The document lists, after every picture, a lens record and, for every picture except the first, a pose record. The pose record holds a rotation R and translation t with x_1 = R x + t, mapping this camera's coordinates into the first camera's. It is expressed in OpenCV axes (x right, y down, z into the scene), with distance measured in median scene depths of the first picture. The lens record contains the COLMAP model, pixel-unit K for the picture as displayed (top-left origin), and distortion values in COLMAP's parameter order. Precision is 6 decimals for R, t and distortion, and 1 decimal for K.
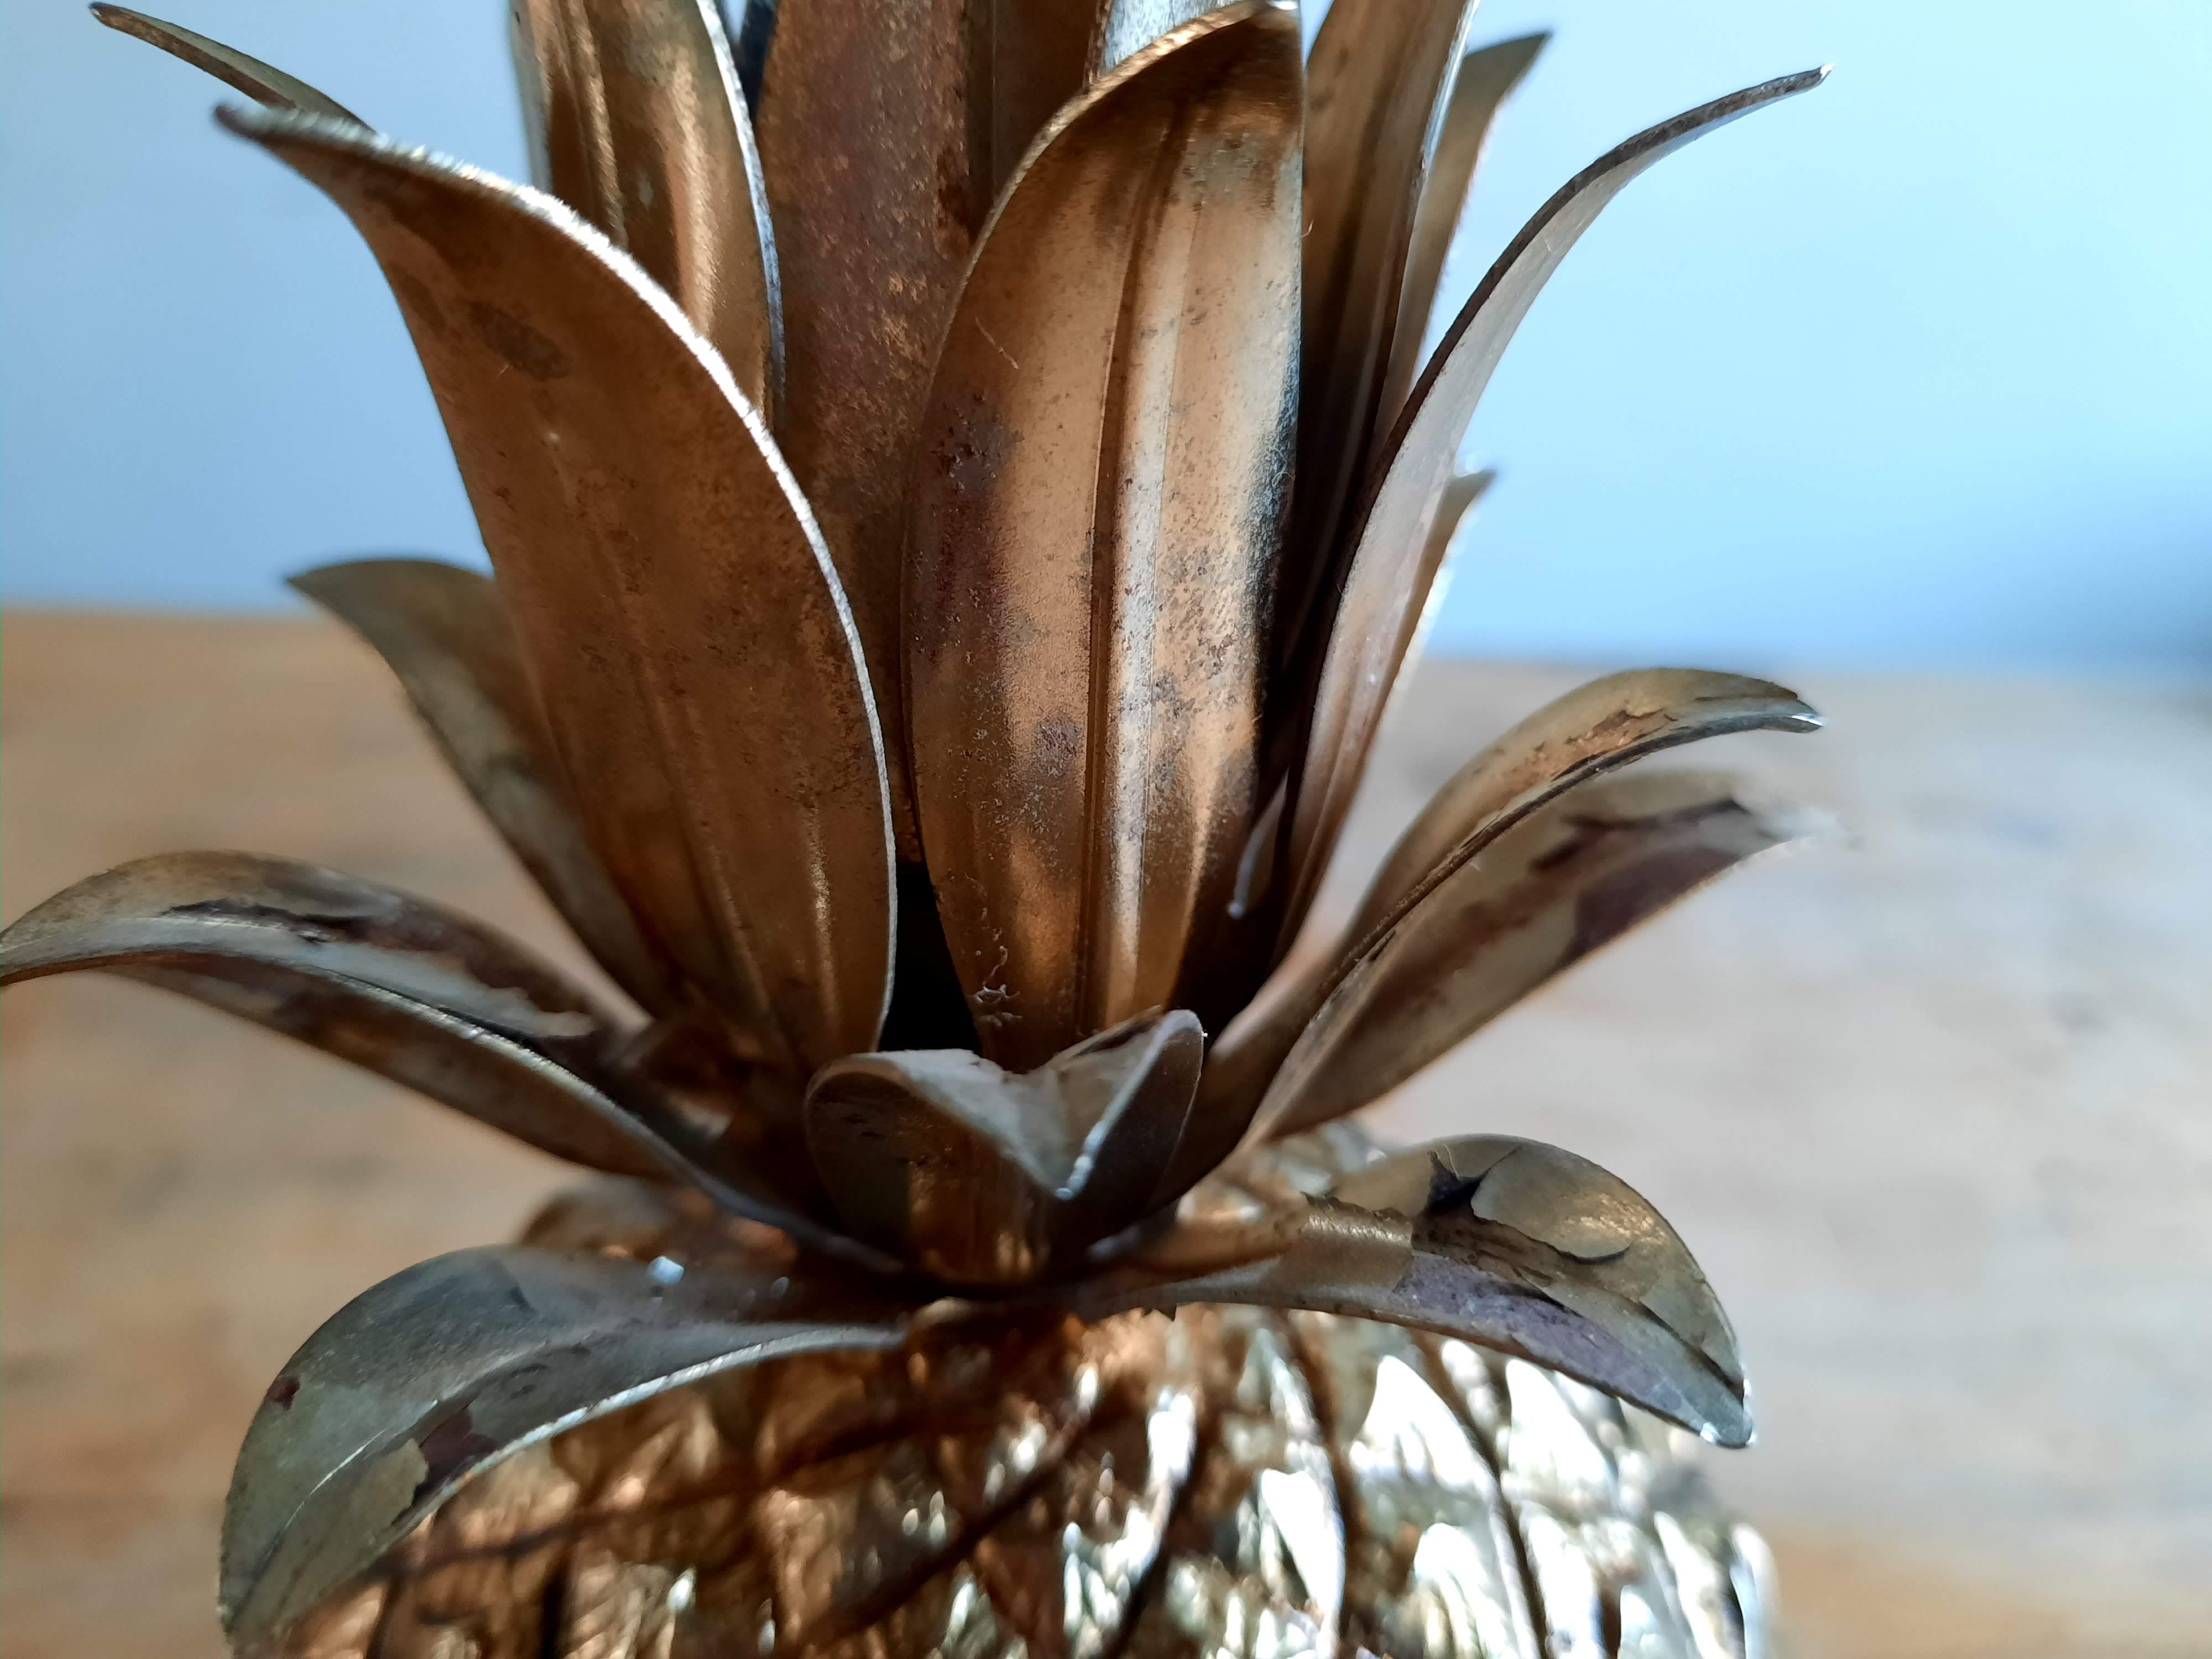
lens RADIAL K [[1686.1, 0, 1156.3], [0, 1686.1, 851.7], [0, 0, 1]] dist [-0.008352, -0.015112]
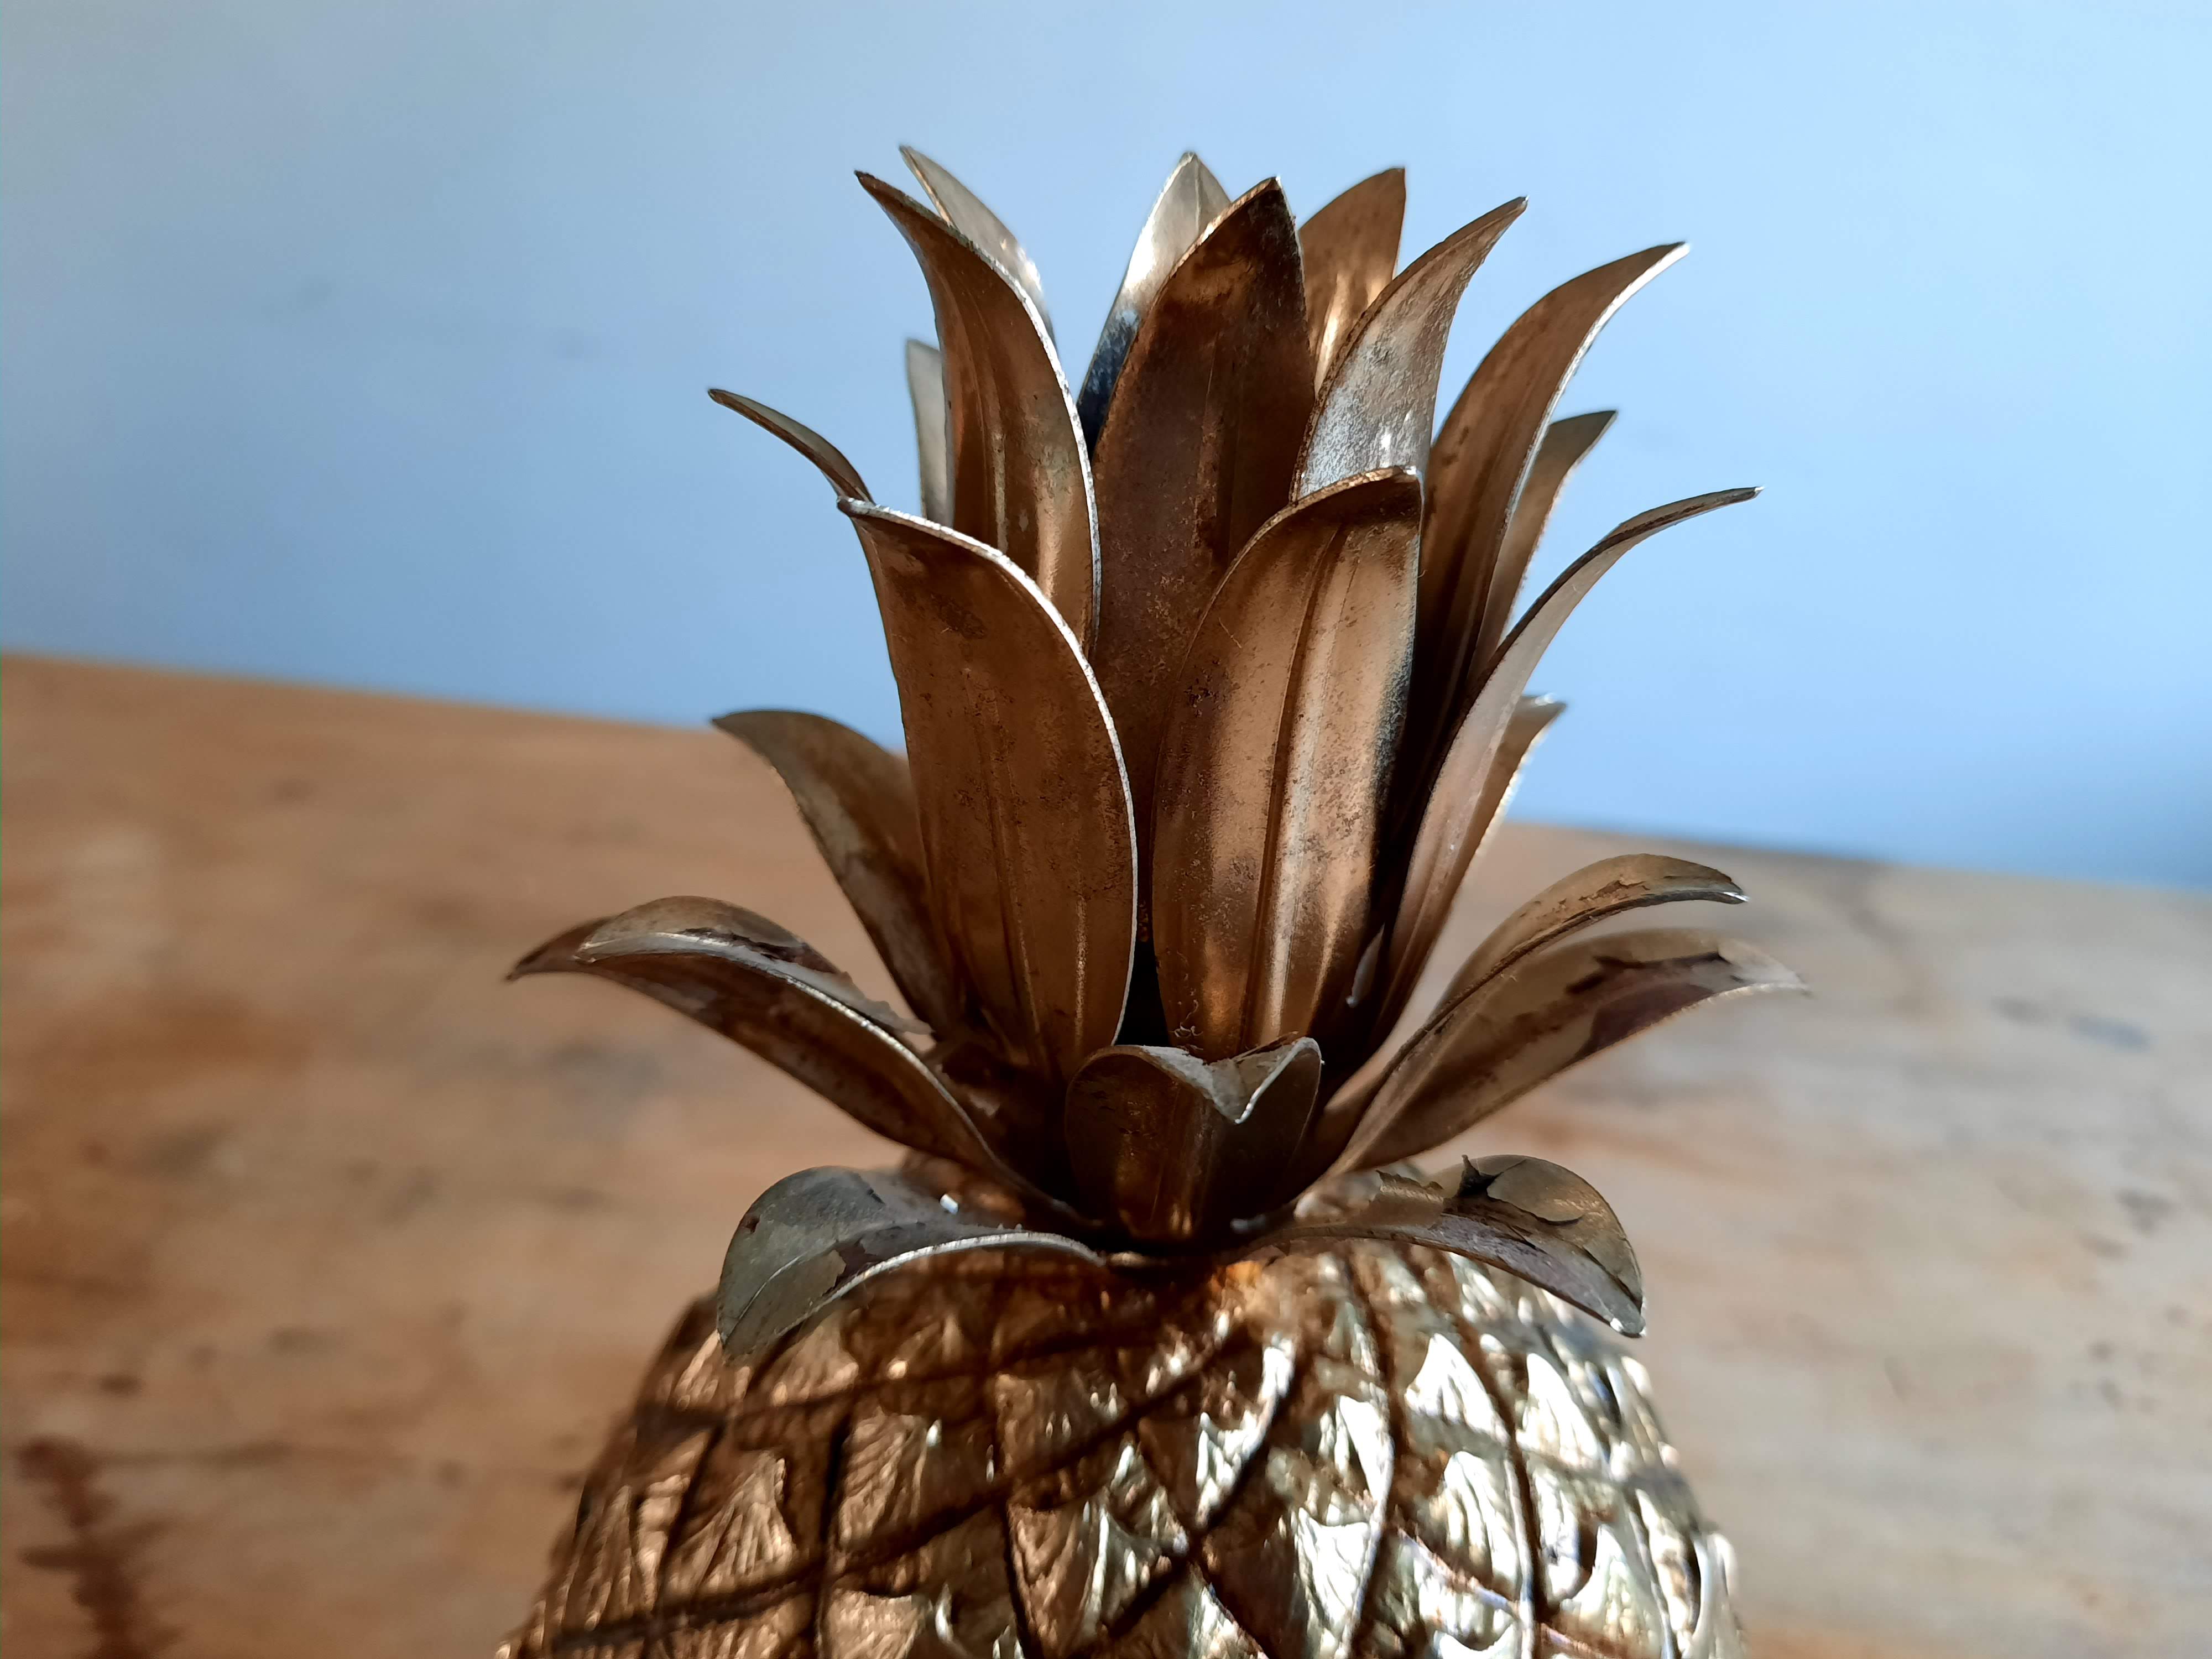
lens RADIAL K [[1736.2, 0, 1139.8], [0, 1736.2, 816.0], [0, 0, 1]] dist [-0.011128, -0.014418]
pose [[0.992885, 0.075876, -0.091770, -0.007992], [-0.085127, 0.991187, -0.101498, 0.048118], [0.083260, 0.108588, 0.990594, -0.531614]]
